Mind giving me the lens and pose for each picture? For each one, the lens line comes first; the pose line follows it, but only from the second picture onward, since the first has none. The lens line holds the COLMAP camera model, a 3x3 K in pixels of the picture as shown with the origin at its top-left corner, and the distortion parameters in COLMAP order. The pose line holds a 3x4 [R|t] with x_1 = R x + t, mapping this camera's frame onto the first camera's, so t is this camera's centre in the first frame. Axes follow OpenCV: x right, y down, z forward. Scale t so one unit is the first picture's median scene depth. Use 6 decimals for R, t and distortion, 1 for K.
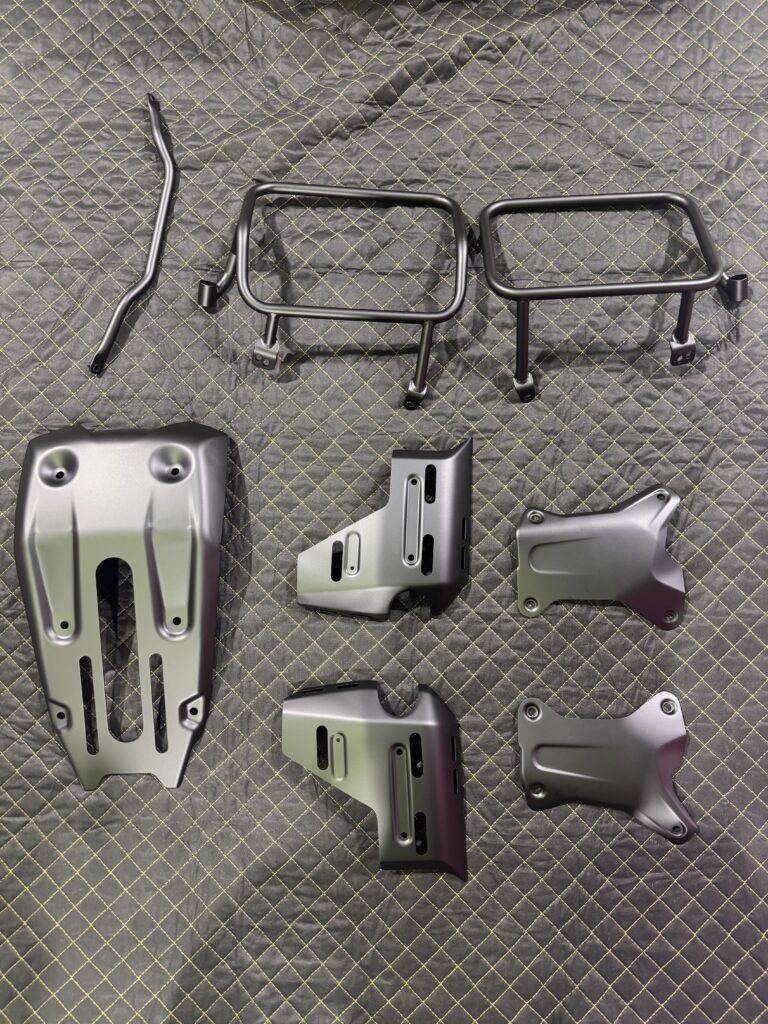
lens RADIAL K [[703.9, 0, 369.8], [0, 703.9, 515.7], [0, 0, 1]] dist [0.001355, -0.018892]
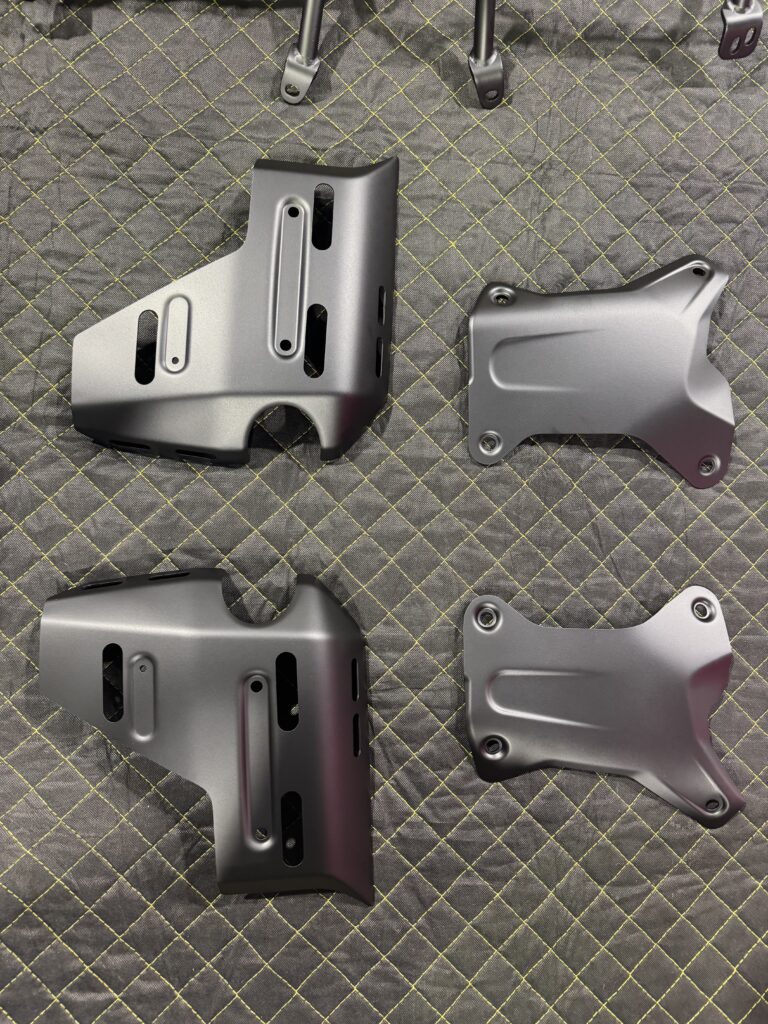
lens RADIAL K [[703.9, 0, 369.8], [0, 703.9, 515.7], [0, 0, 1]] dist [0.001355, -0.018892]
pose [[0.992585, 0.014682, 0.120662, 0.059634], [-0.020364, 0.998734, 0.045994, 0.167822], [-0.119834, -0.048110, 0.991628, 0.429384]]
